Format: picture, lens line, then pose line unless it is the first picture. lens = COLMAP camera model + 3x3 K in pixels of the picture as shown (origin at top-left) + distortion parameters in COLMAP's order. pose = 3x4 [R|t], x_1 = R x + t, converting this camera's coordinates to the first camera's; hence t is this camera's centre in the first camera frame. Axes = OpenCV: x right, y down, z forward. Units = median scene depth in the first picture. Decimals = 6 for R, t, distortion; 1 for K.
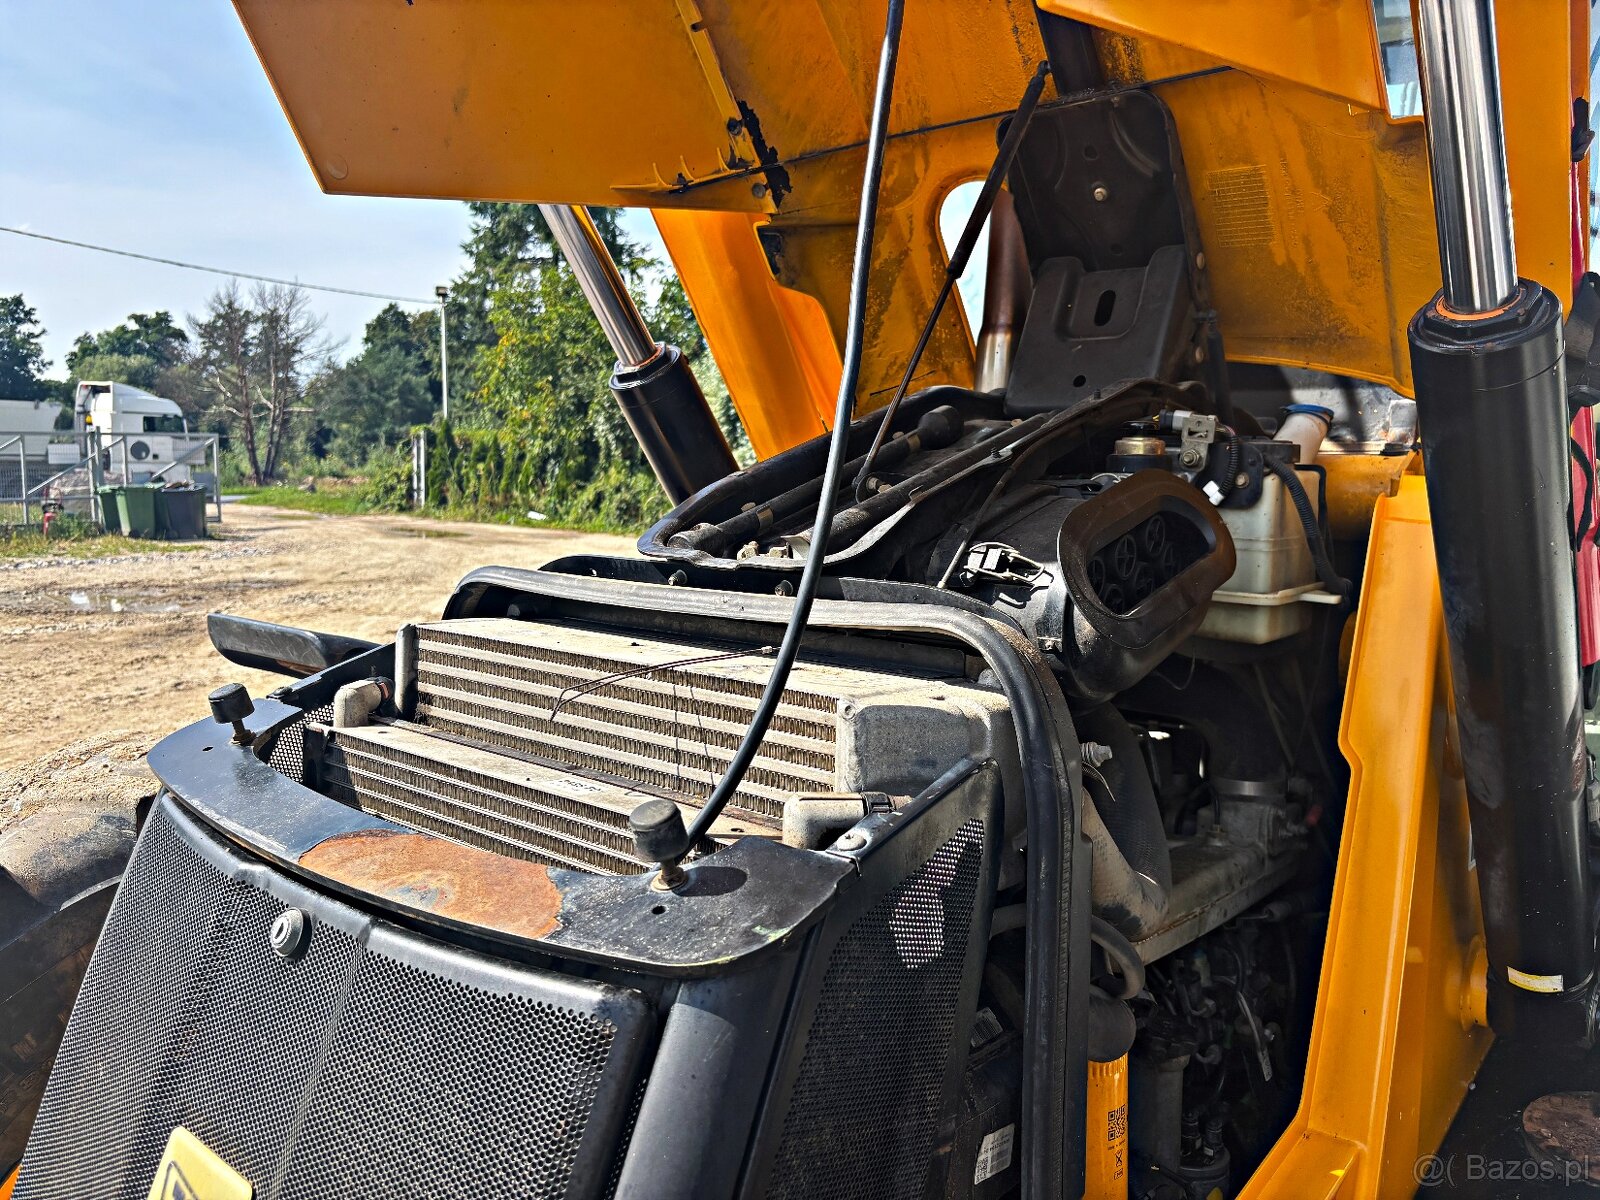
lens RADIAL K [[1184.2, 0, 800.6], [0, 1184.2, 579.9], [0, 0, 1]] dist [0.039198, -0.071171]
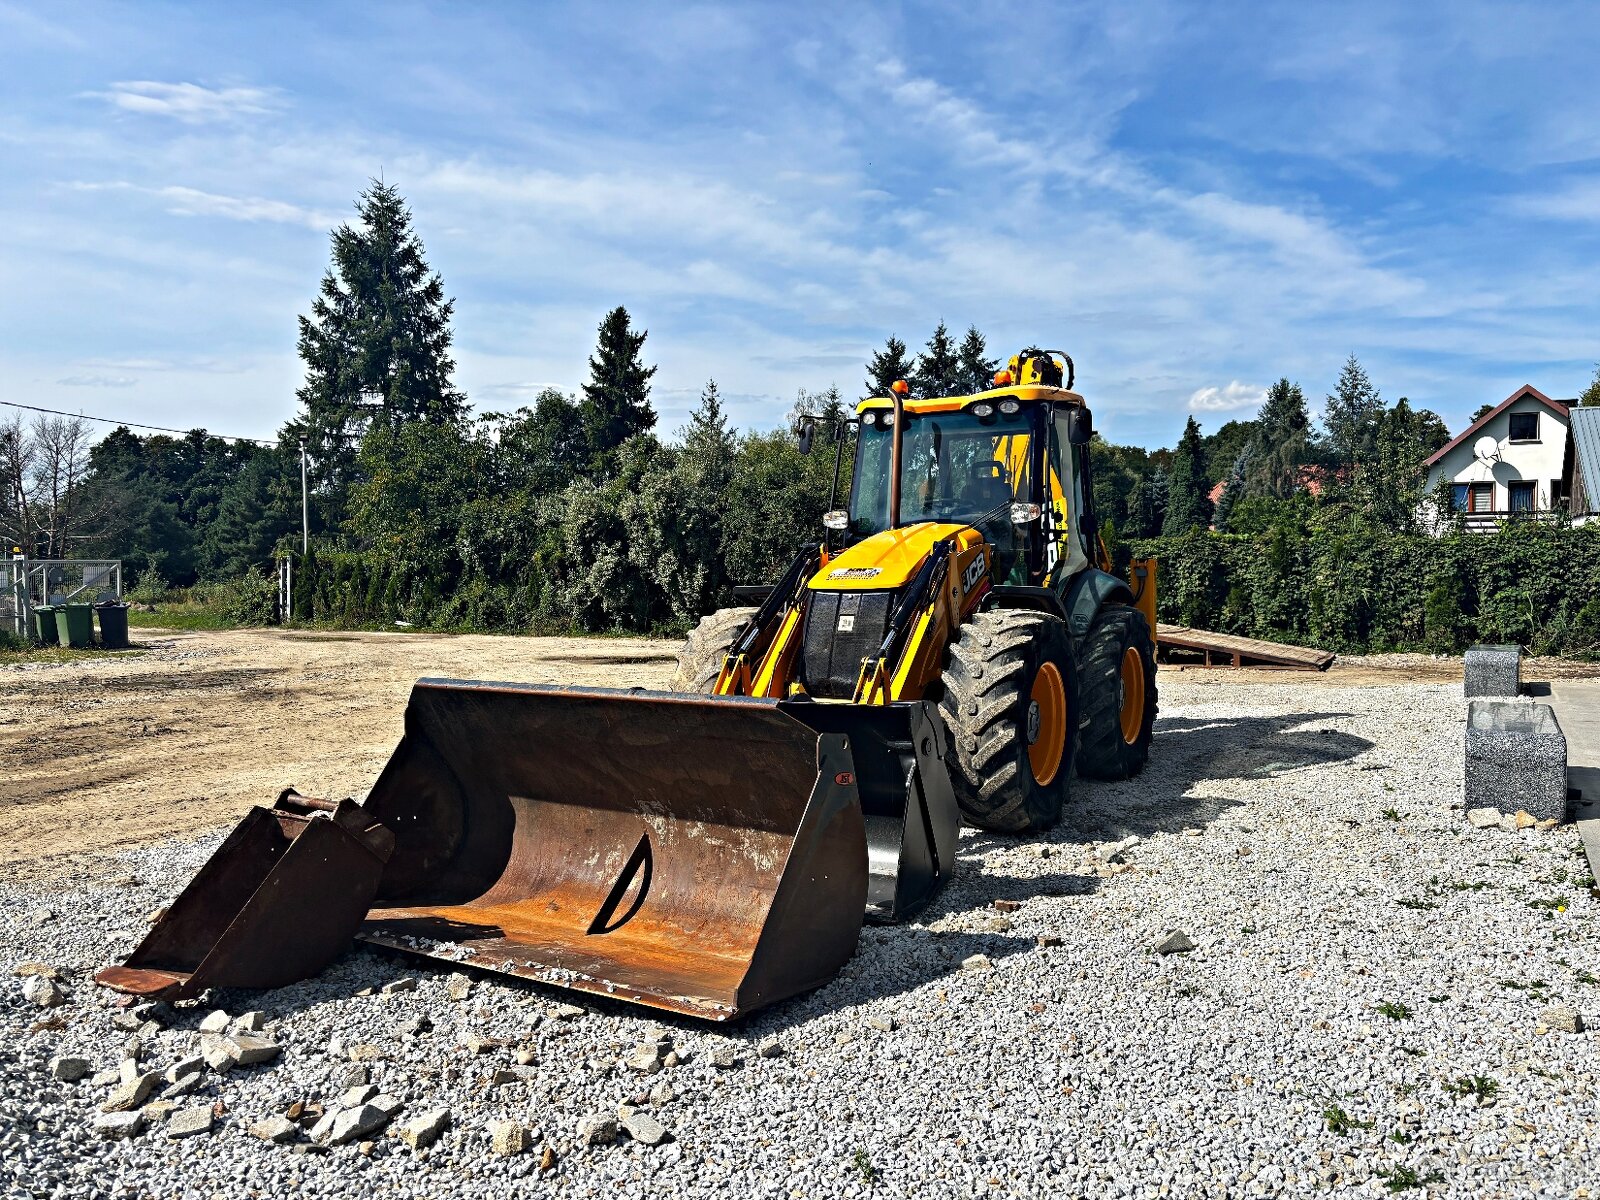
lens RADIAL K [[1232.7, 0, 817.7], [0, 1232.7, 590.8], [0, 0, 1]] dist [0.038629, -0.077178]
pose [[0.970968, -0.024202, 0.237982, -0.102826], [0.045456, 0.995409, -0.084229, 0.034859], [-0.234851, 0.092602, 0.967611, -0.288214]]
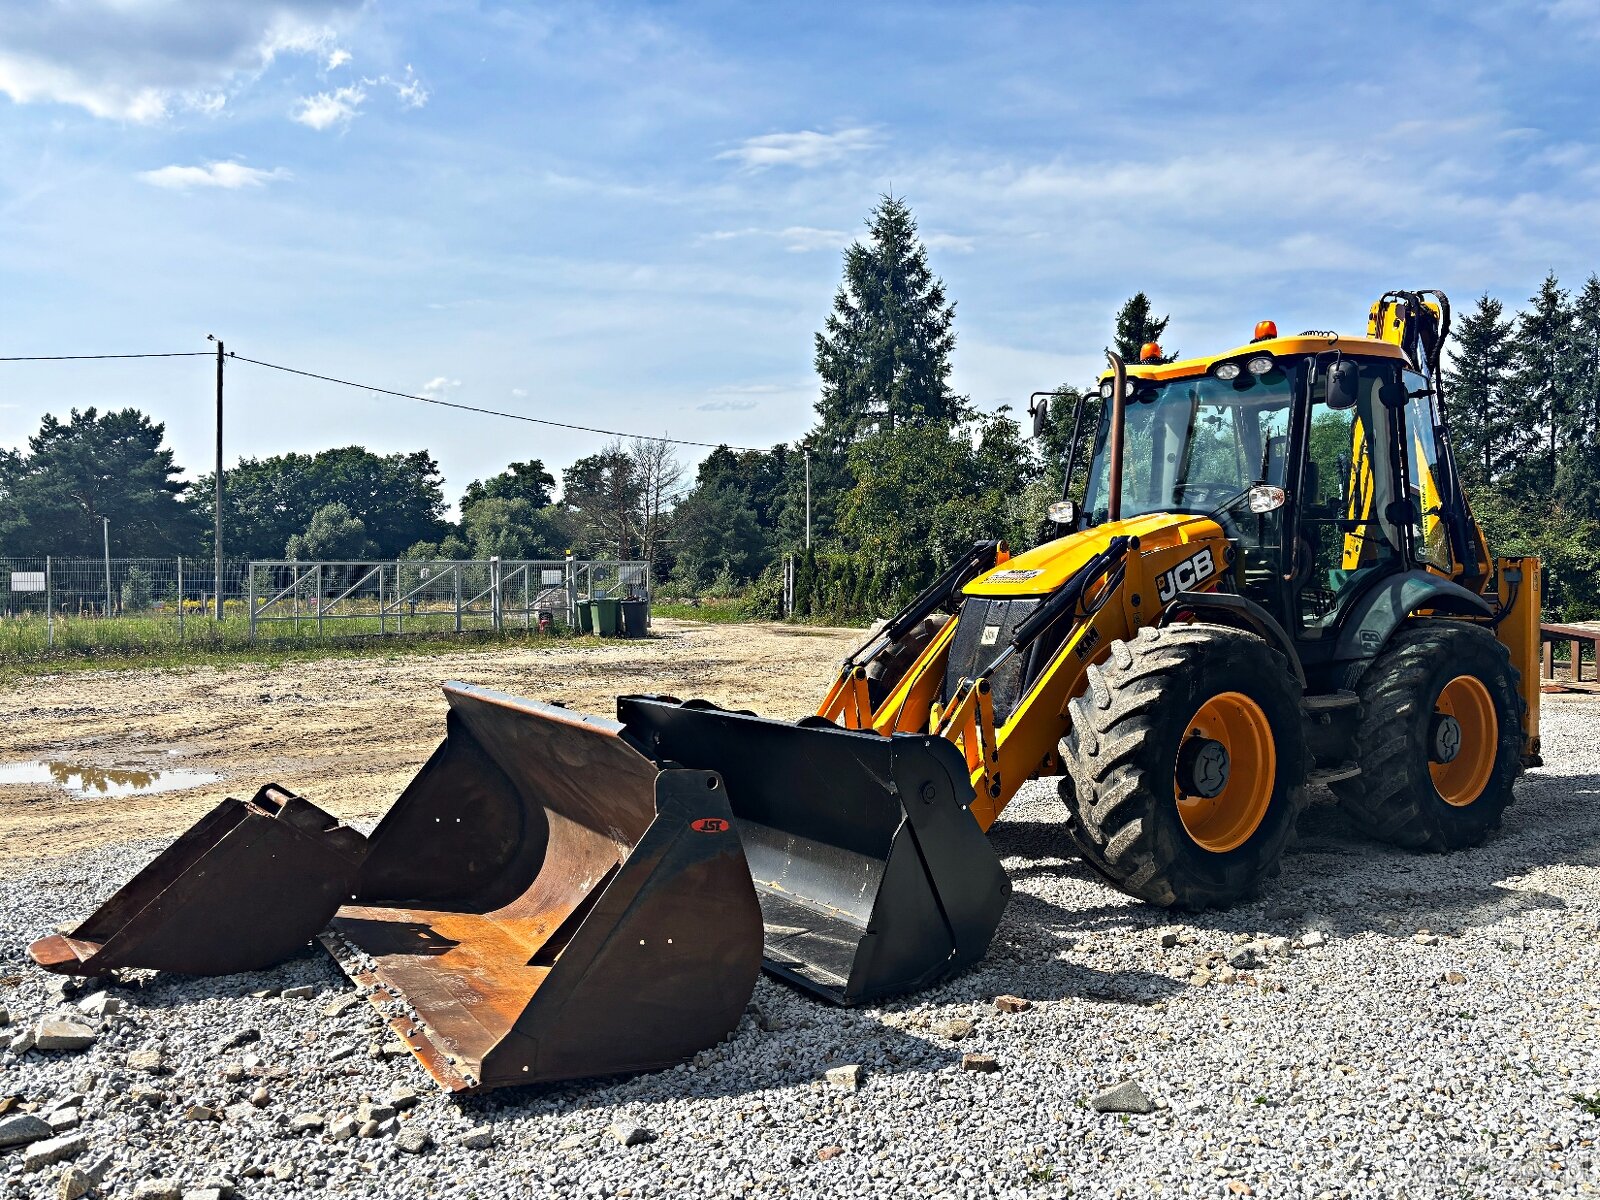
lens RADIAL K [[1229.4, 0, 803.8], [0, 1229.4, 611.6], [0, 0, 1]] dist [0.048348, -0.068541]
pose [[0.972488, -0.010769, -0.232702, -0.002039], [-0.007119, 0.997091, -0.075892, 0.032263], [0.232843, 0.075461, 0.969582, -0.254448]]
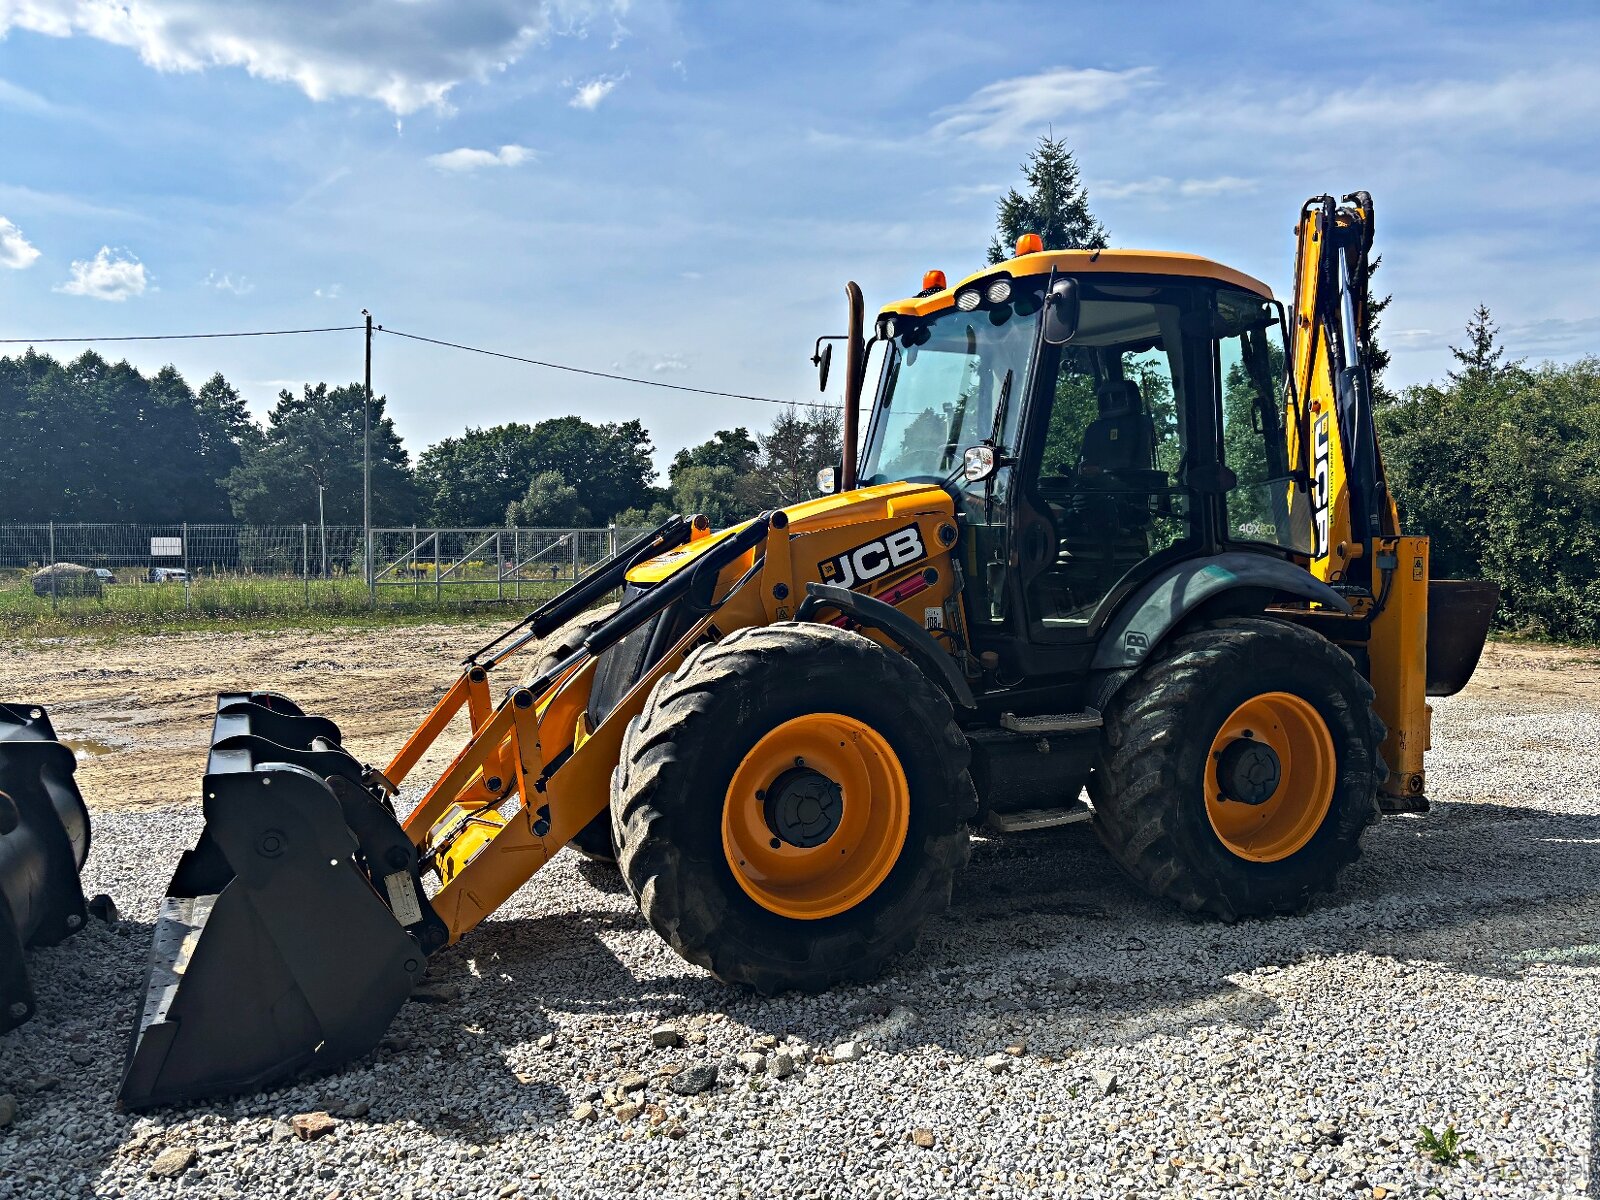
lens RADIAL K [[1211.0, 0, 822.1], [0, 1211.0, 628.9], [0, 0, 1]] dist [0.048071, 0.001837]
pose [[0.912888, 0.016421, -0.407879, 0.093916], [-0.031040, 0.999090, -0.029248, 0.021743], [0.407028, 0.039361, 0.912567, -0.169980]]
